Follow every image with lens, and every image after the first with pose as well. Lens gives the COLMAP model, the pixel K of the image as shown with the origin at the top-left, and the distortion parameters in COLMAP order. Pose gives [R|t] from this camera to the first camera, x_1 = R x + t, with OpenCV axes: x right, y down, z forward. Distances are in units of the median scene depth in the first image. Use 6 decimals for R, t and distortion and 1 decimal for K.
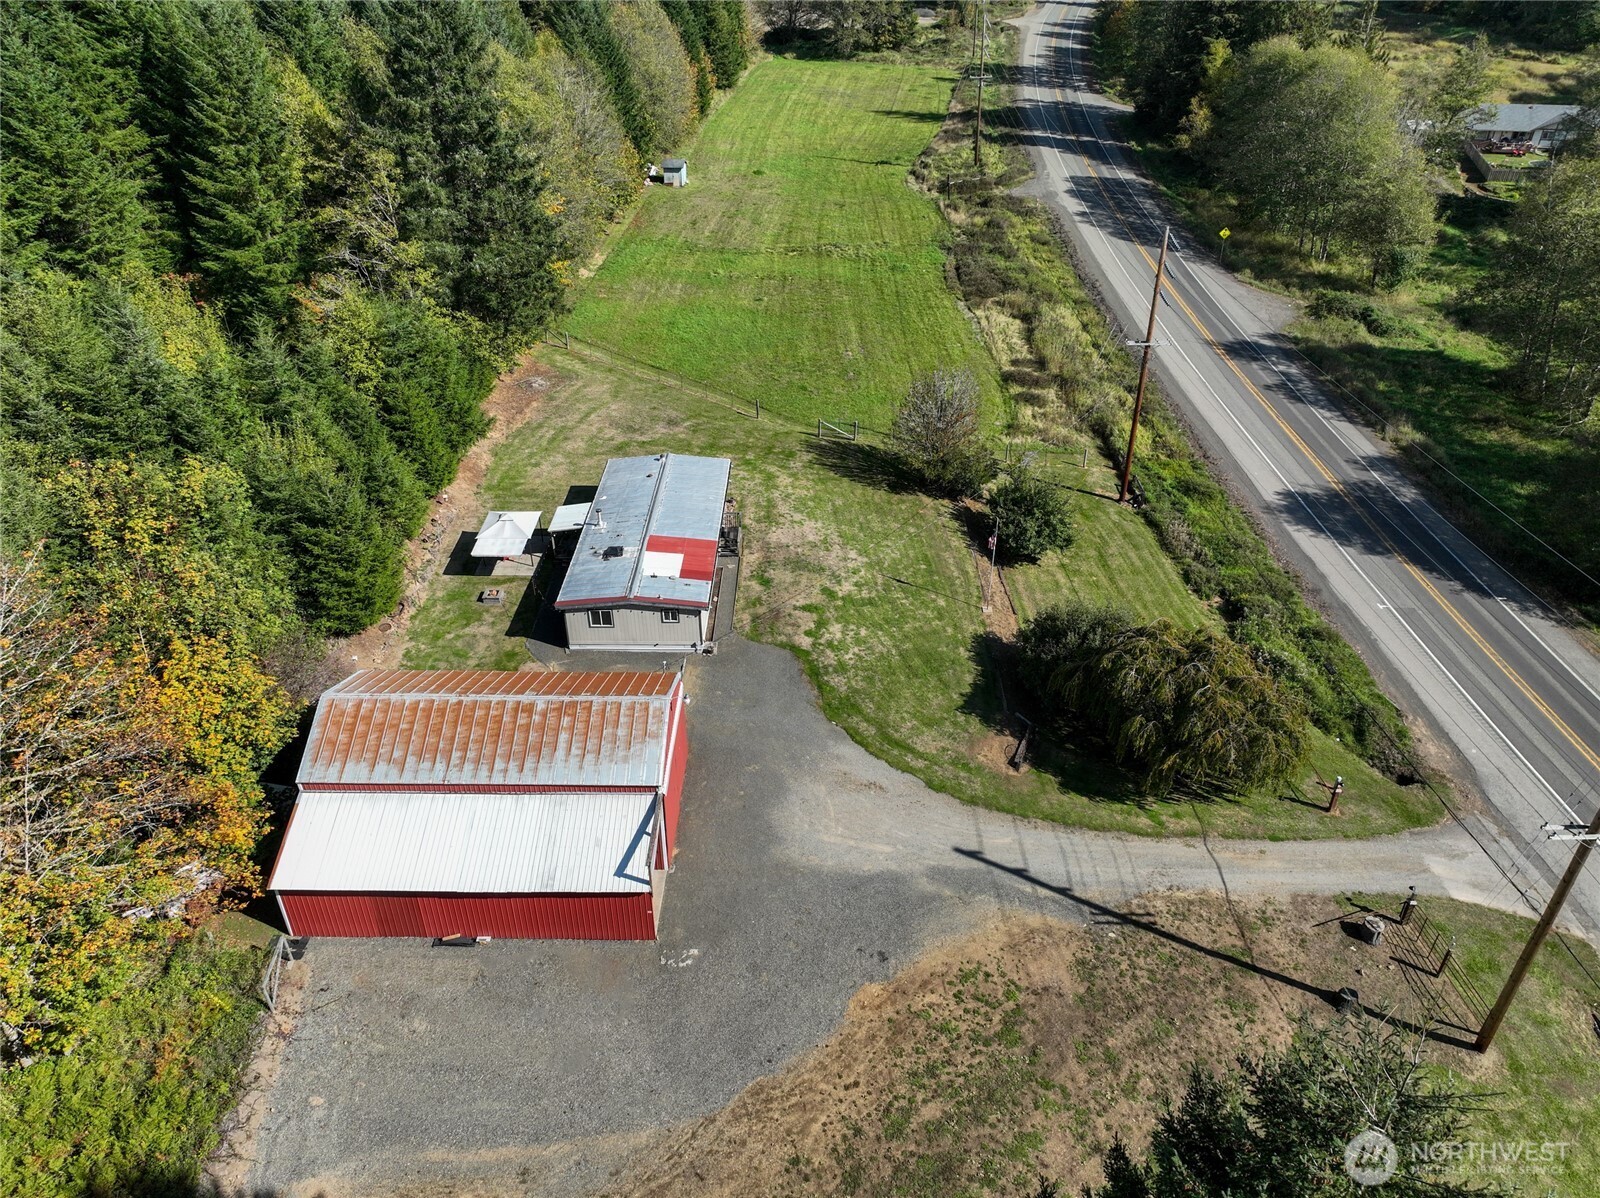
lens RADIAL K [[1126.1, 0, 800.0], [0, 1126.1, 597.6], [0, 0, 1]] dist [0.002140, 0.011954]
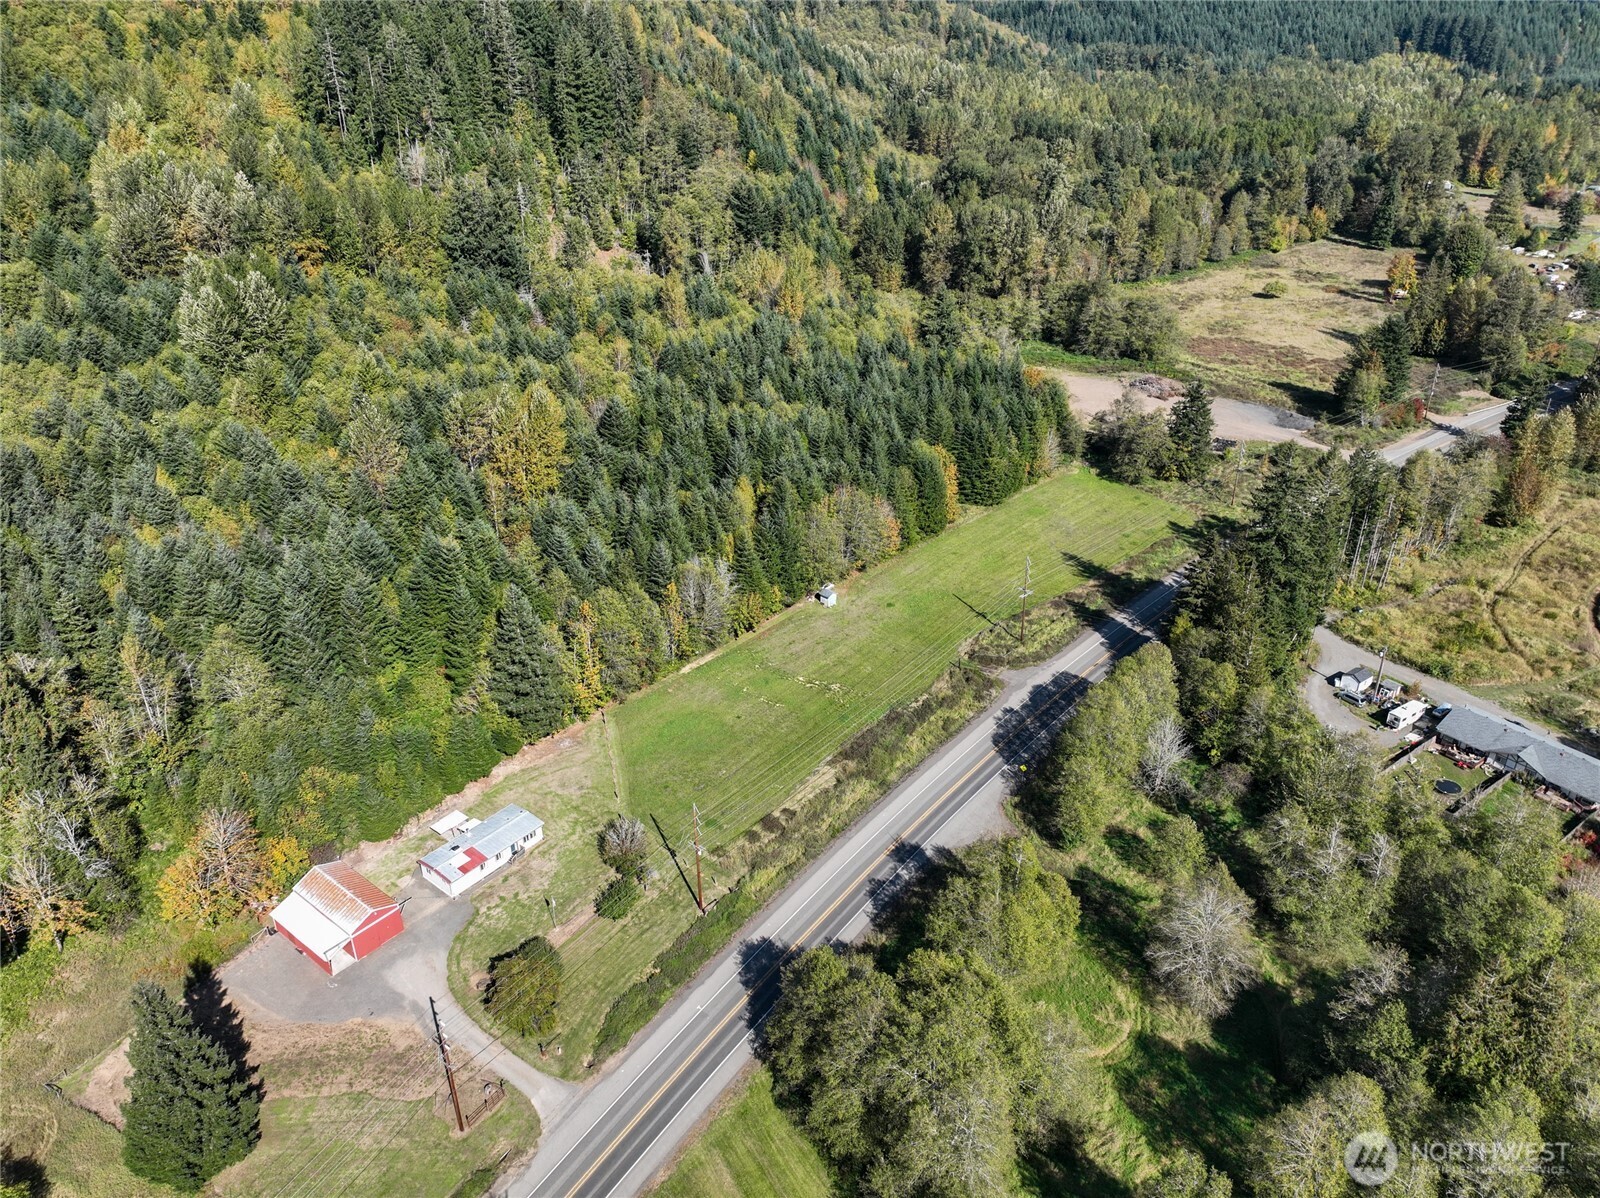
lens RADIAL K [[1126.1, 0, 806.1], [0, 1126.1, 595.5], [0, 0, 1]] dist [0.002140, 0.011954]
pose [[0.793946, 0.275189, -0.542144, 1.561936], [-0.326721, 0.945120, 0.001268, -0.772656], [0.512740, 0.176123, 0.840284, -0.818489]]
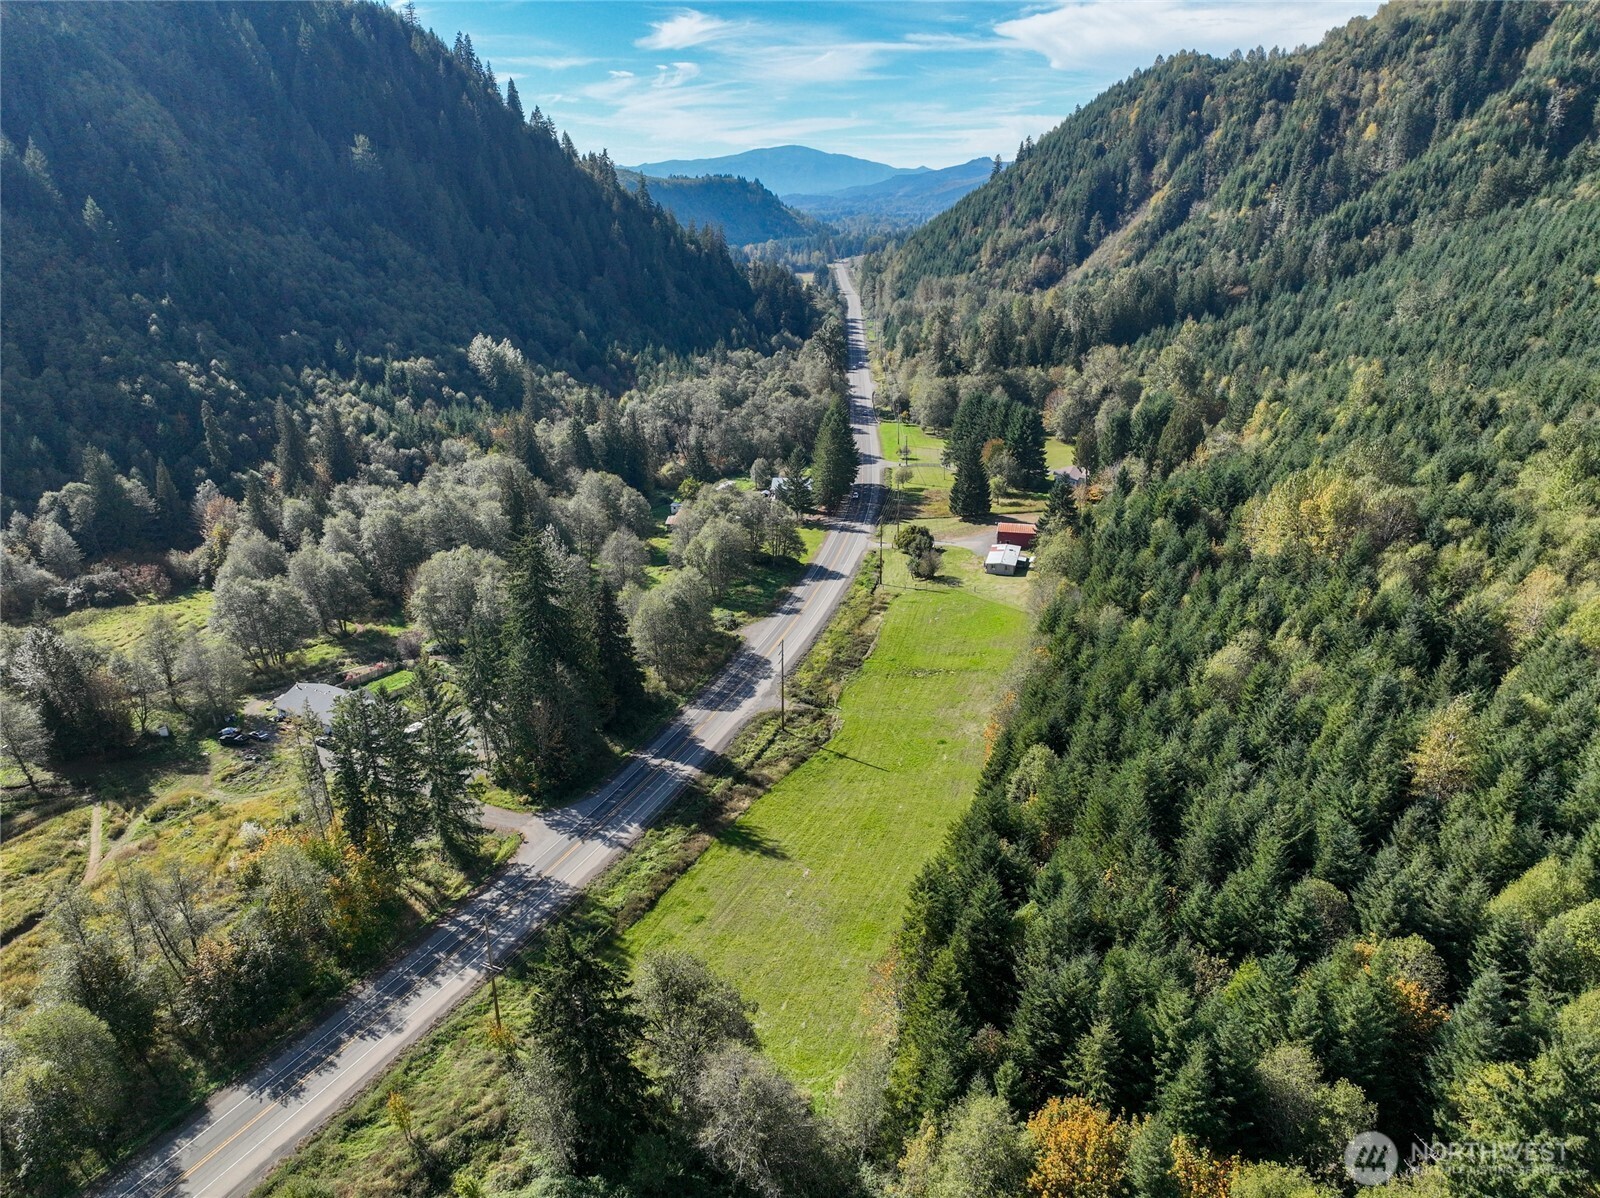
lens RADIAL K [[1126.1, 0, 807.7], [0, 1126.1, 607.9], [0, 0, 1]] dist [0.002140, 0.011954]
pose [[-0.971955, -0.079912, 0.221175, -0.390800], [0.132914, 0.589203, 0.796978, -3.503743], [-0.194005, 0.804023, -0.562058, 3.706822]]
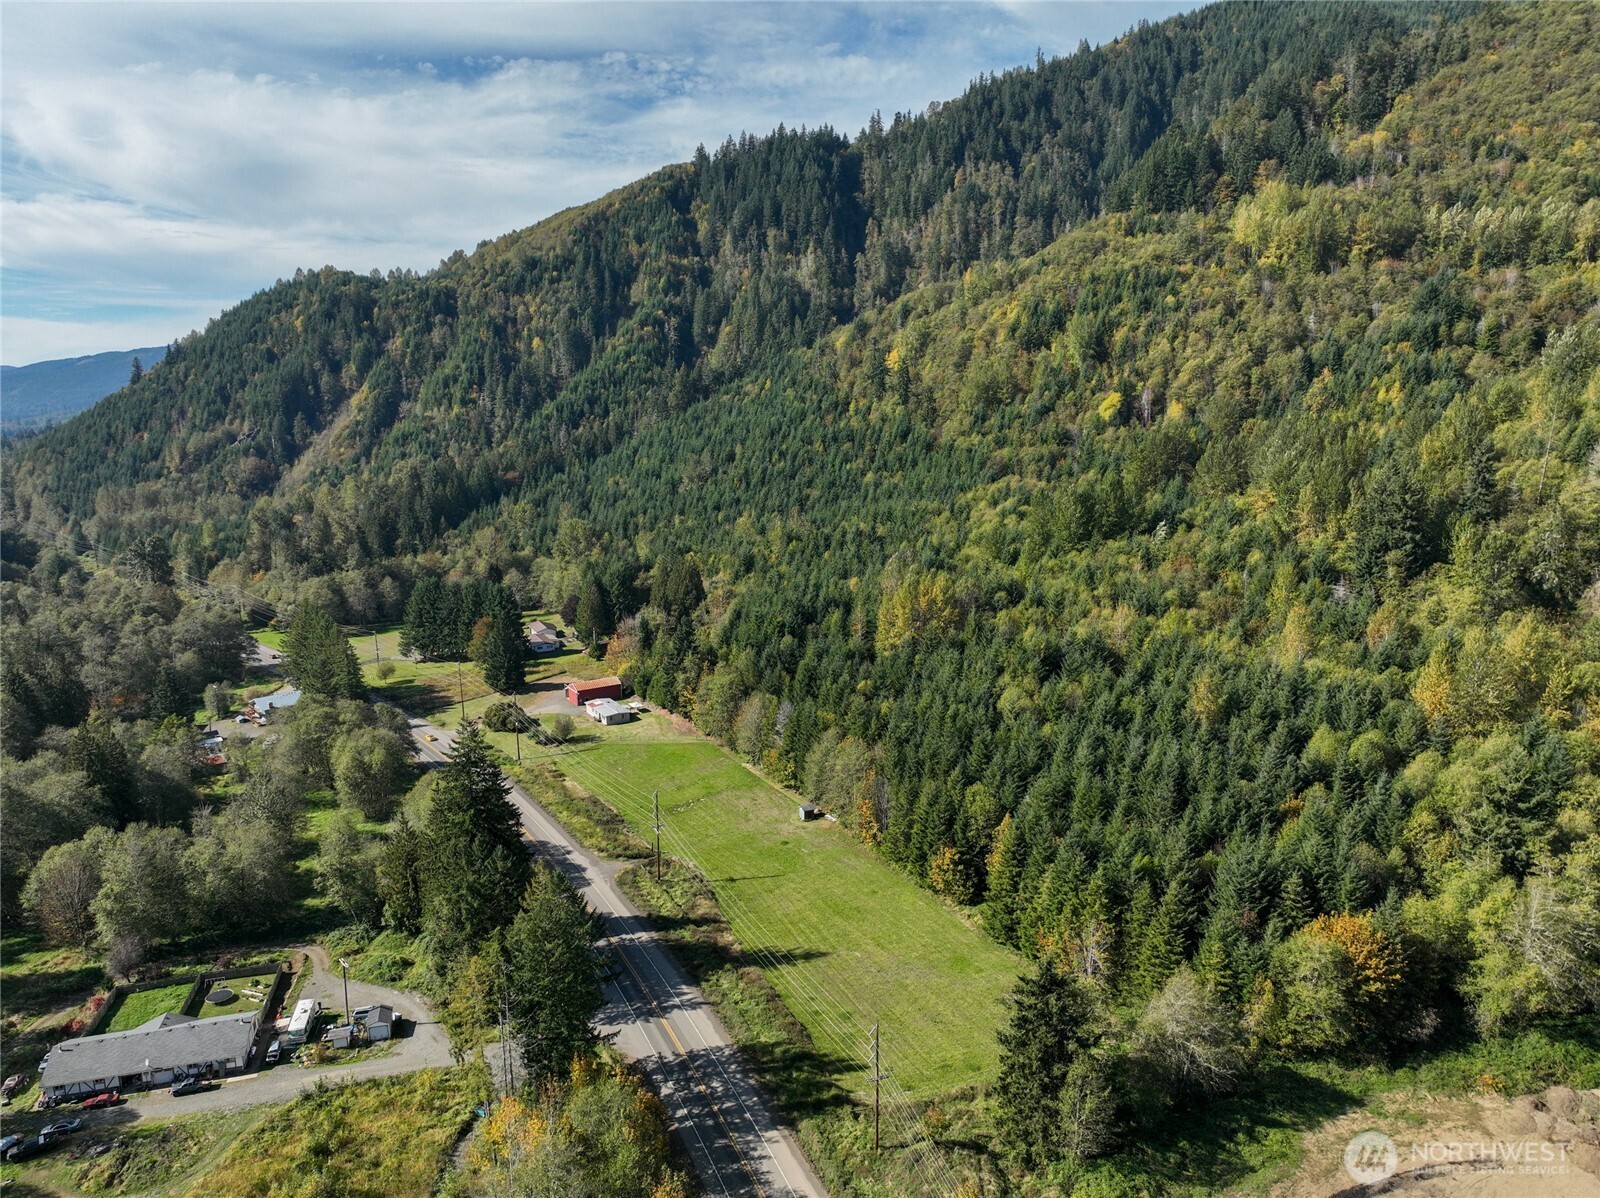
lens RADIAL K [[1126.1, 0, 807.3], [0, 1126.1, 594.7], [0, 0, 1]] dist [0.002140, 0.011954]
pose [[-0.843592, 0.105535, -0.526512, 1.575596], [-0.291249, 0.733827, 0.613736, -3.534317], [0.451139, 0.671089, -0.588314, 3.778881]]
